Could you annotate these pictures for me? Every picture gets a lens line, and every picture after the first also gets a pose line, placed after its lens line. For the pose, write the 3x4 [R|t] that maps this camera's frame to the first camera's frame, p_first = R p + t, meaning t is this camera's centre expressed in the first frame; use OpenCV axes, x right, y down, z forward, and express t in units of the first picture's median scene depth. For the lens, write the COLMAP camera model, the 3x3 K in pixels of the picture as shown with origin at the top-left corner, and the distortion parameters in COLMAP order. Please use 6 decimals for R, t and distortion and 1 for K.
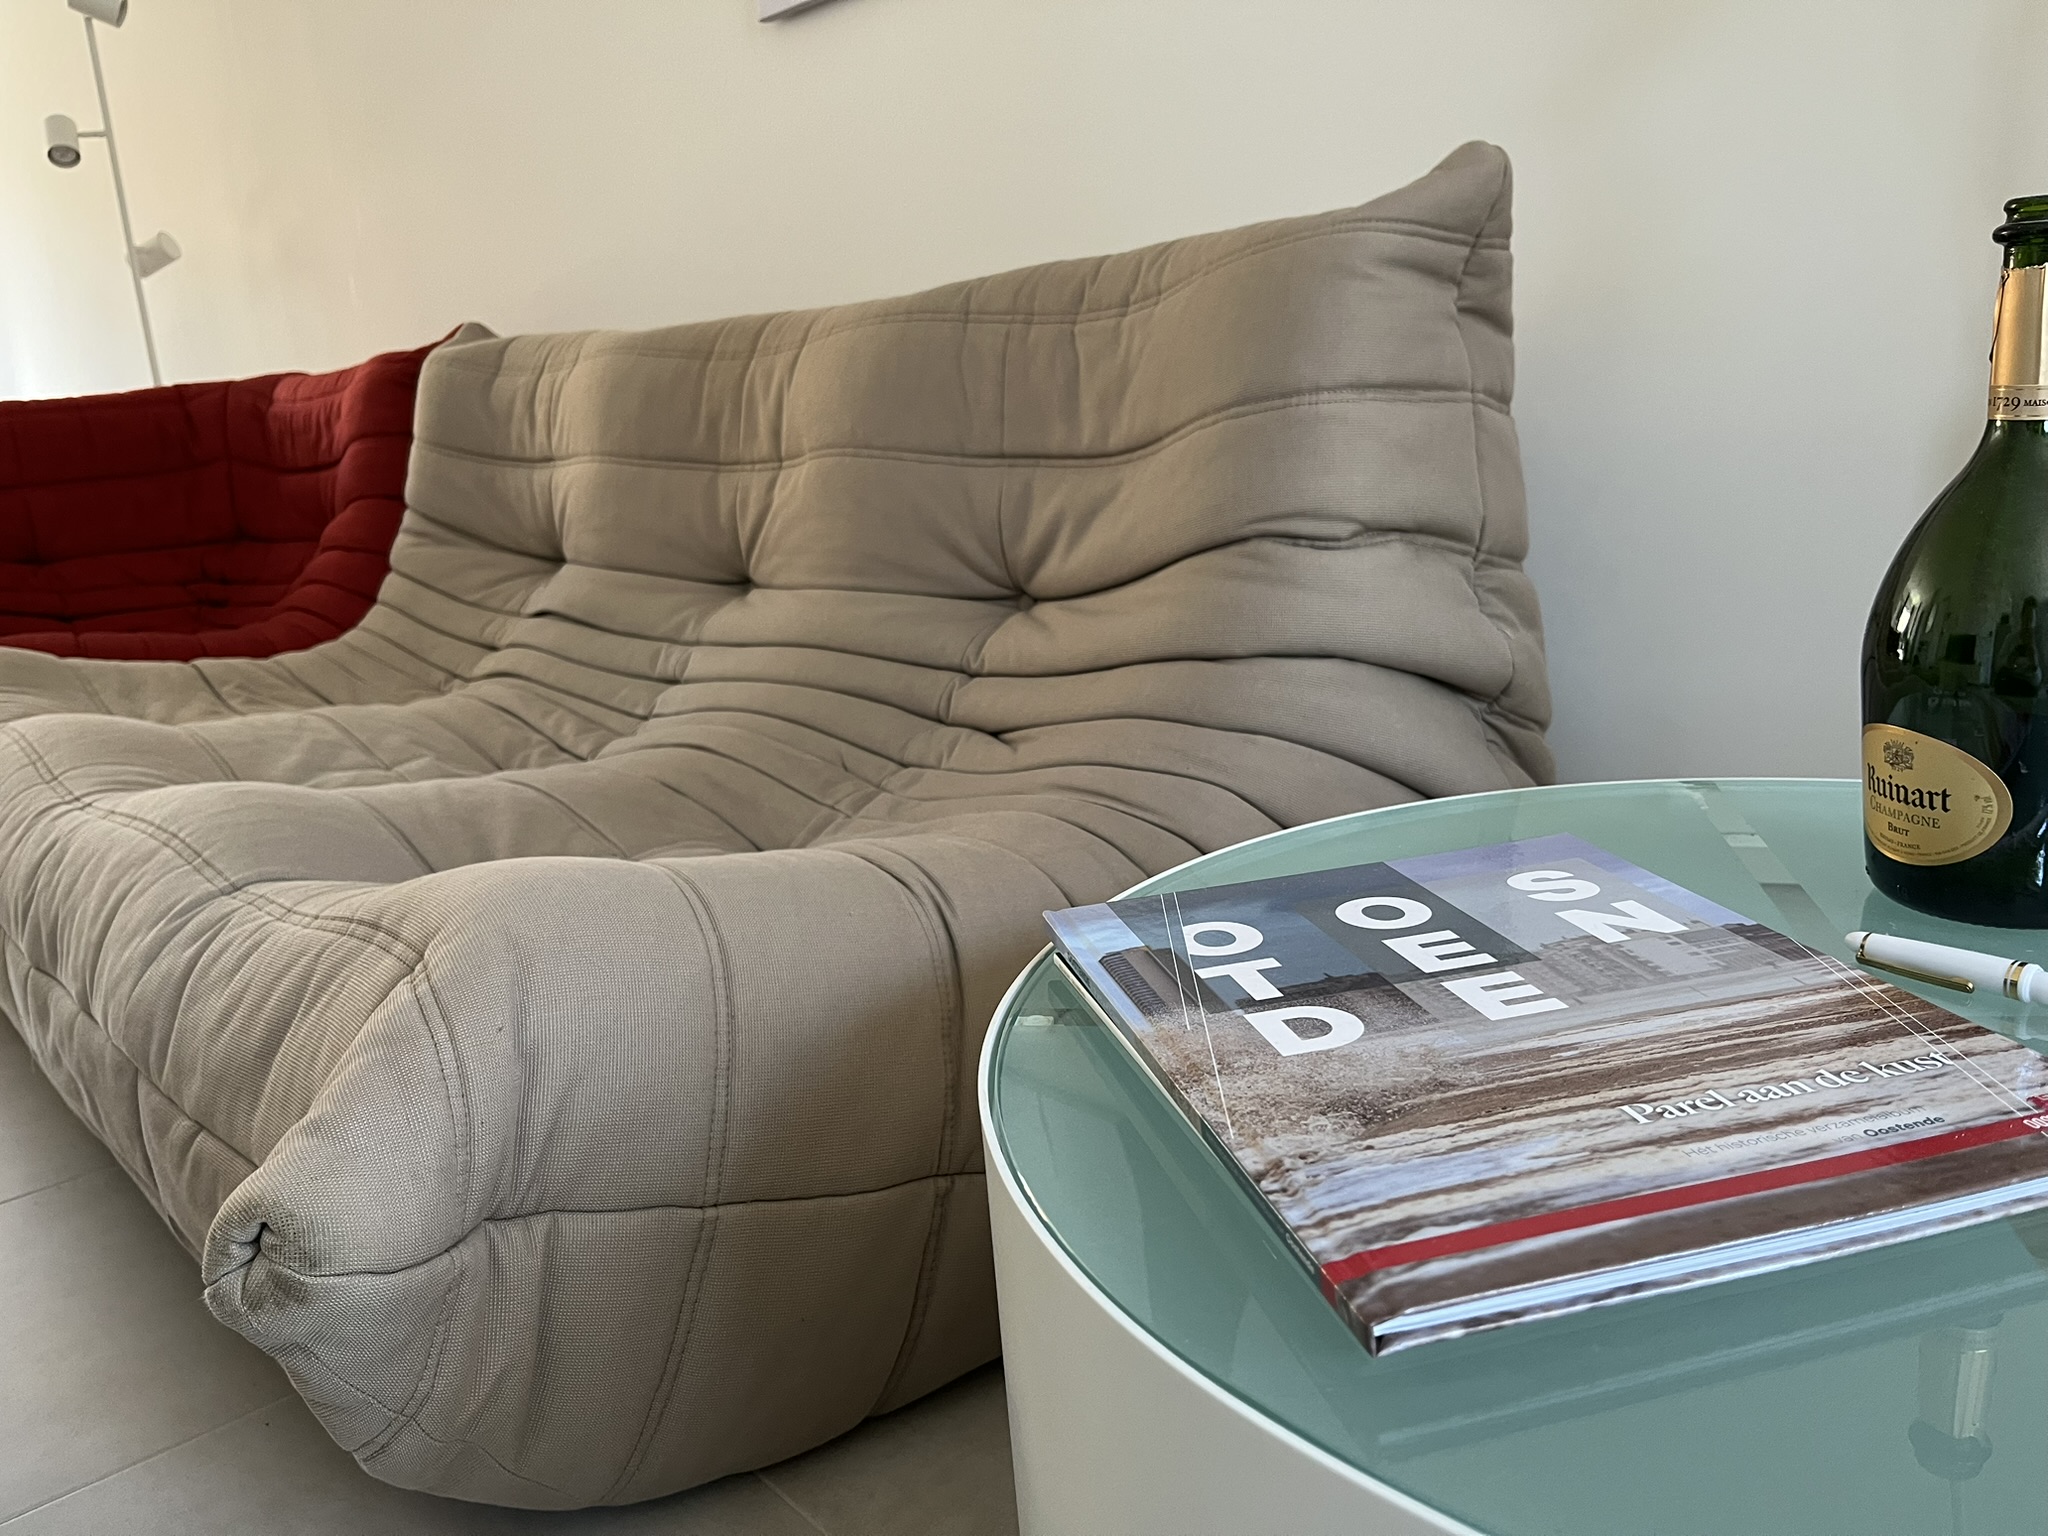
lens RADIAL K [[1576.3, 0, 1024.0], [0, 1576.3, 768.0], [0, 0, 1]] dist [0.004741, 0.002918]
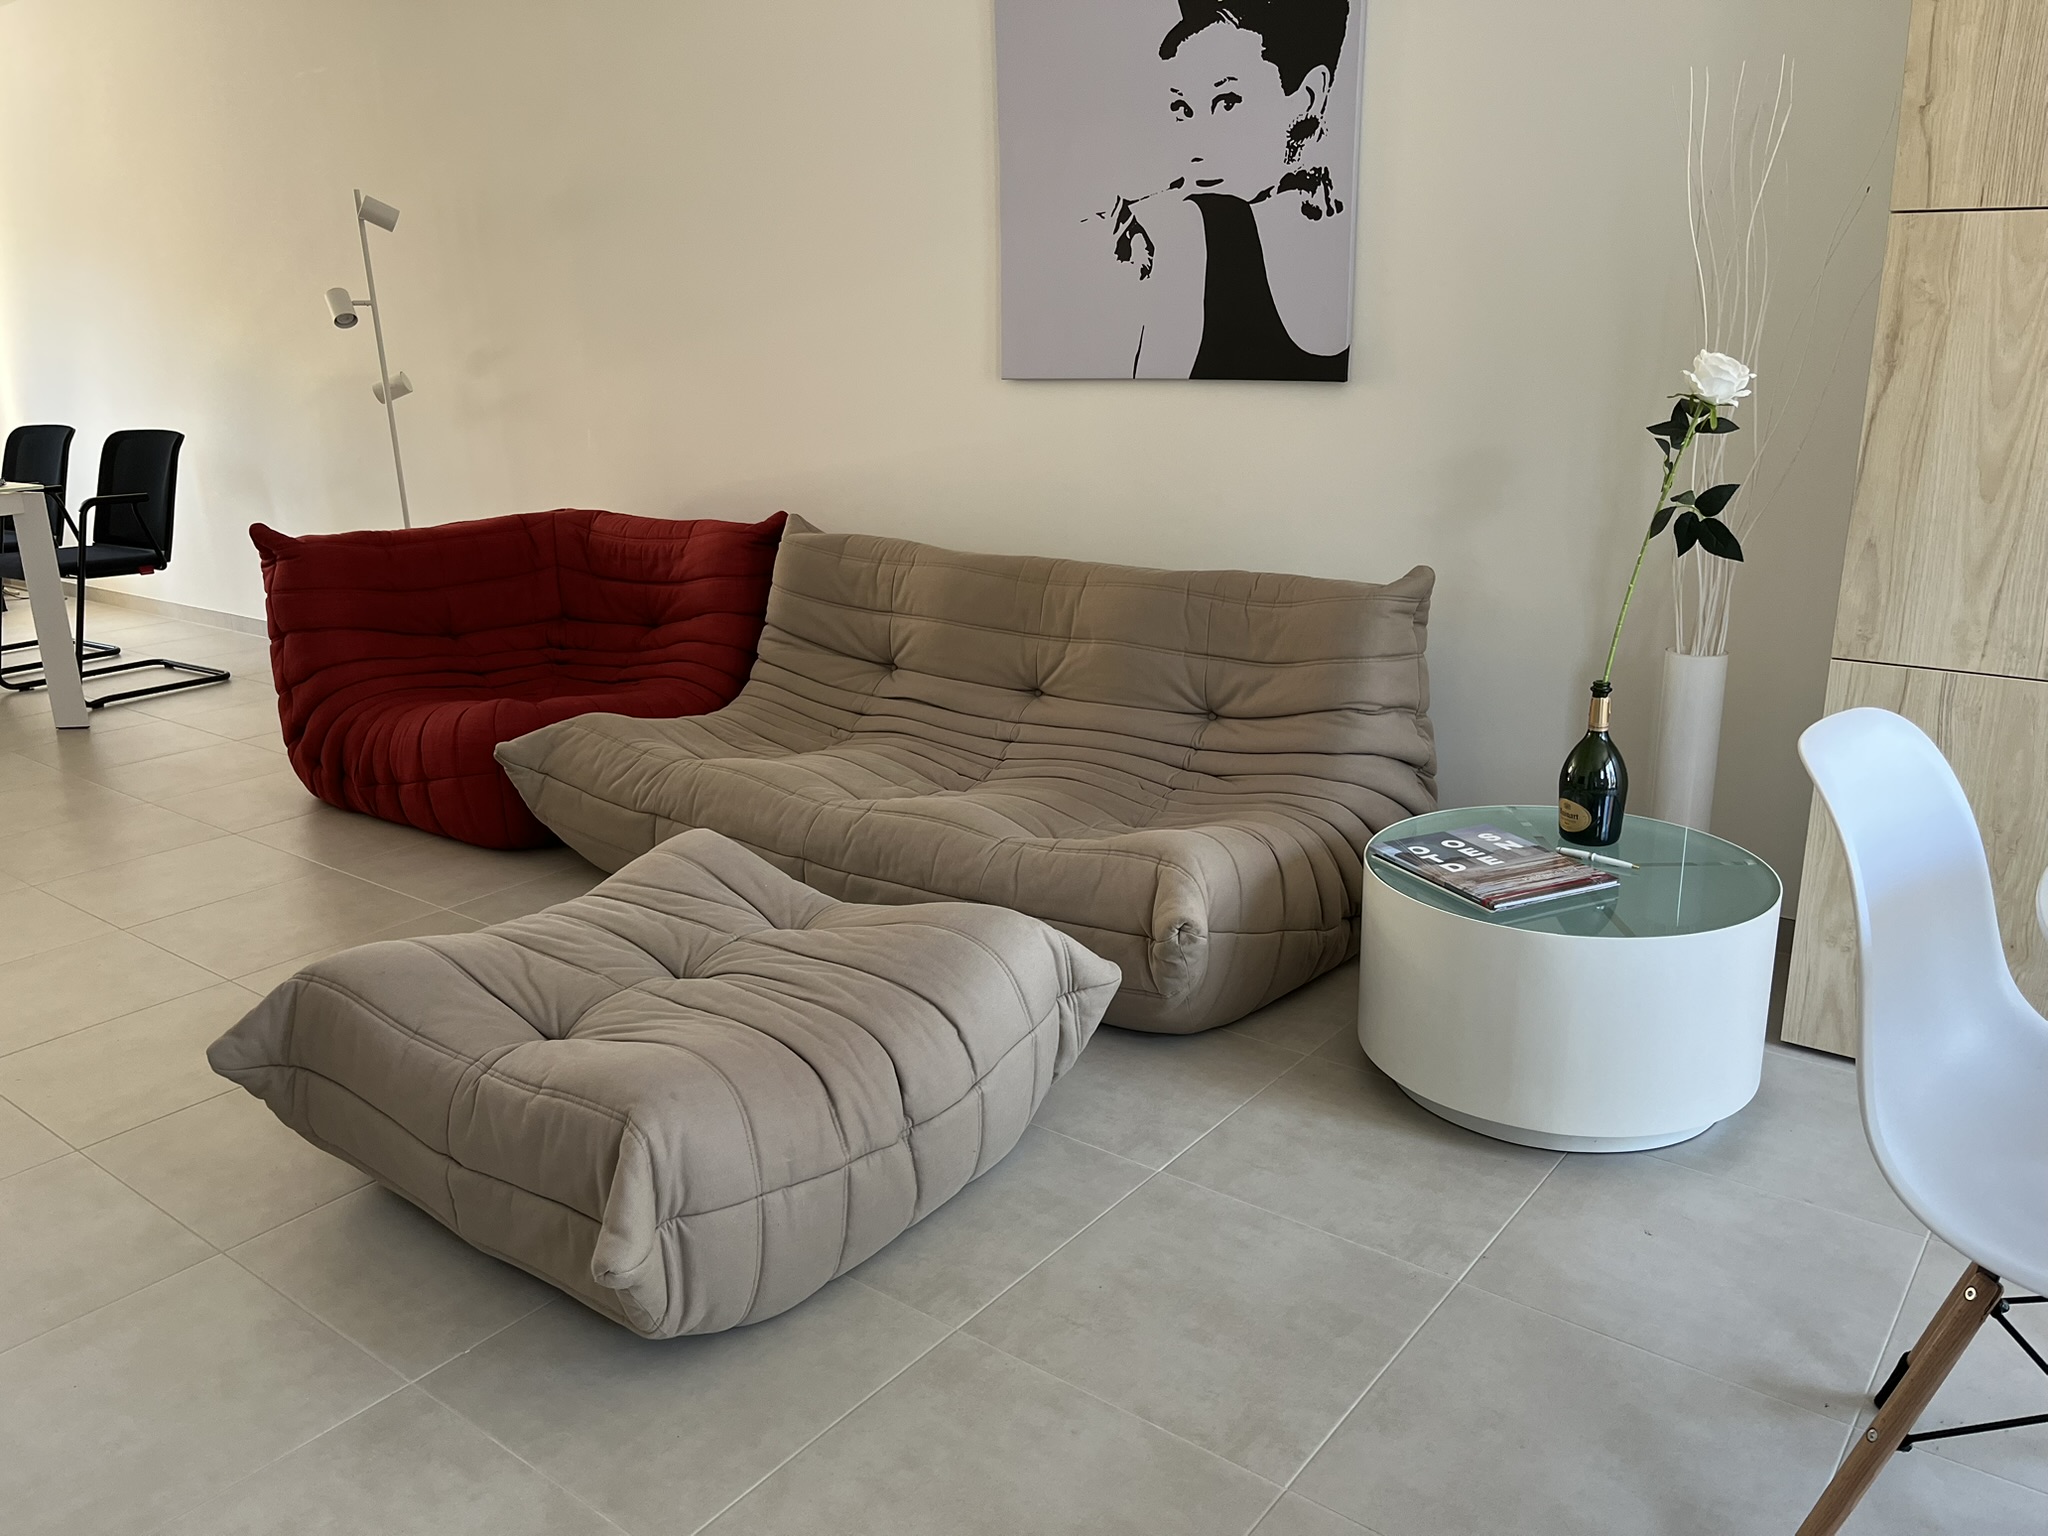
lens RADIAL K [[1546.1, 0, 1017.7], [0, 1546.1, 776.5], [0, 0, 1]] dist [0.077141, -0.095460]
pose [[0.982846, -0.001227, 0.184424, -0.886793], [-0.005414, 0.999355, 0.035501, -0.120770], [-0.184349, -0.035890, 0.982205, -1.507838]]
